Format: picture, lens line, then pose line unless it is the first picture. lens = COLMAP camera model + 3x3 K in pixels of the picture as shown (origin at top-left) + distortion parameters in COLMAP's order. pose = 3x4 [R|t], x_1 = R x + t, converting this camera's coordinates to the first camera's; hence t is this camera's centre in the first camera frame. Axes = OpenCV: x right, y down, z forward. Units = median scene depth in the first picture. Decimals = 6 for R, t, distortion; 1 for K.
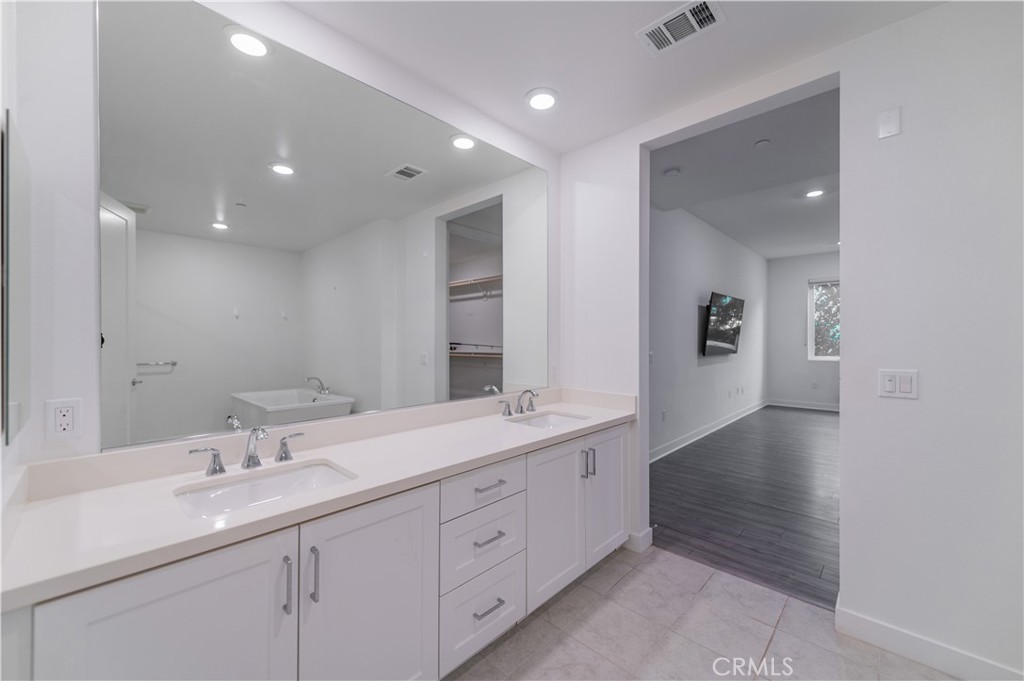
lens RADIAL K [[399.3, 0, 512.9], [0, 399.3, 340.7], [0, 0, 1]] dist [0.016203, -0.004289]
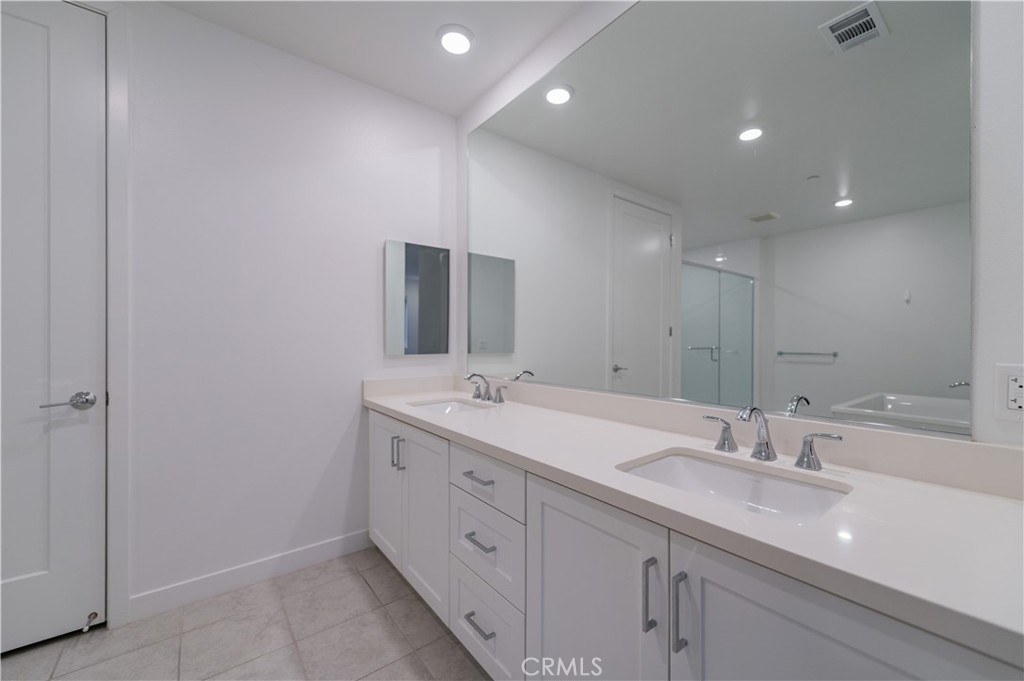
lens RADIAL K [[407.1, 0, 527.4], [0, 407.1, 340.1], [0, 0, 1]] dist [0.000175, -0.000186]
pose [[-0.123563, 0.000459, -0.992337, 0.354695], [-0.003175, 0.999995, 0.000858, 0.033363], [0.992332, 0.003256, -0.123561, 0.550591]]
